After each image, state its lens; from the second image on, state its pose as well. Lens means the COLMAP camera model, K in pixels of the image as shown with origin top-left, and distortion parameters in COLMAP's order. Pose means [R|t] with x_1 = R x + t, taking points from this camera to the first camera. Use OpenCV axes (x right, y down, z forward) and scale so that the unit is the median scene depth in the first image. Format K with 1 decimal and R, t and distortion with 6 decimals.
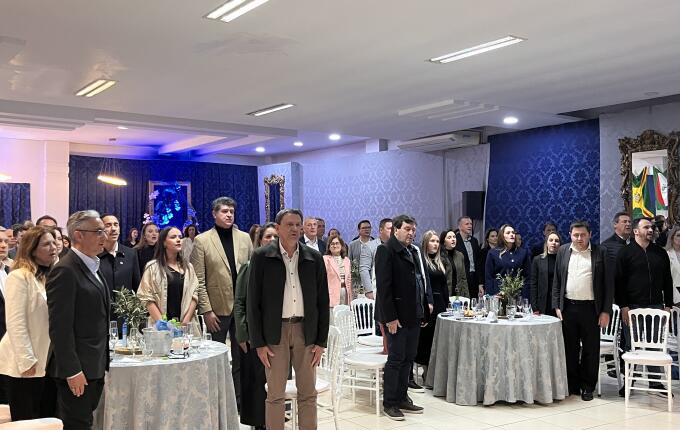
lens RADIAL K [[687.0, 0, 337.9], [0, 687.0, 223.6], [0, 0, 1]] dist [0.085837, -0.159113]
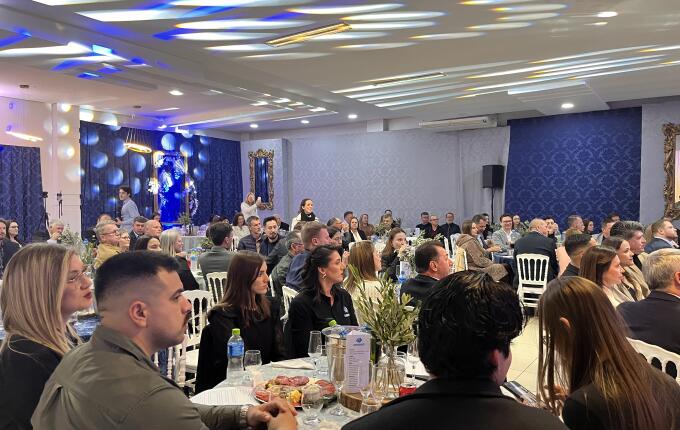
lens RADIAL K [[511.9, 0, 340.0], [0, 511.9, 215.0], [0, 0, 1]] dist [0.032989, -0.001677]
pose [[0.944922, -0.006692, 0.327227, -0.538195], [-0.004725, 0.999408, 0.034084, 0.016687], [-0.327261, -0.033753, 0.944331, 0.347758]]
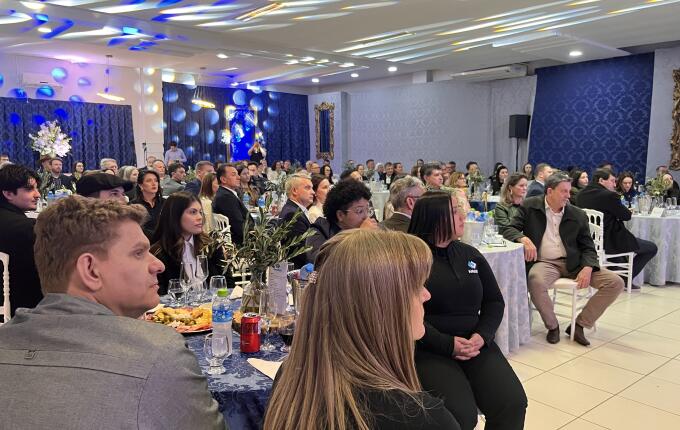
lens RADIAL K [[530.7, 0, 340.0], [0, 530.7, 215.0], [0, 0, 1]] dist [0.024509, -0.002848]
pose [[0.997732, 0.000873, 0.067312, -0.279387], [-0.009202, 0.992297, 0.123539, 0.023093], [-0.066686, -0.123878, 0.990054, 0.096897]]
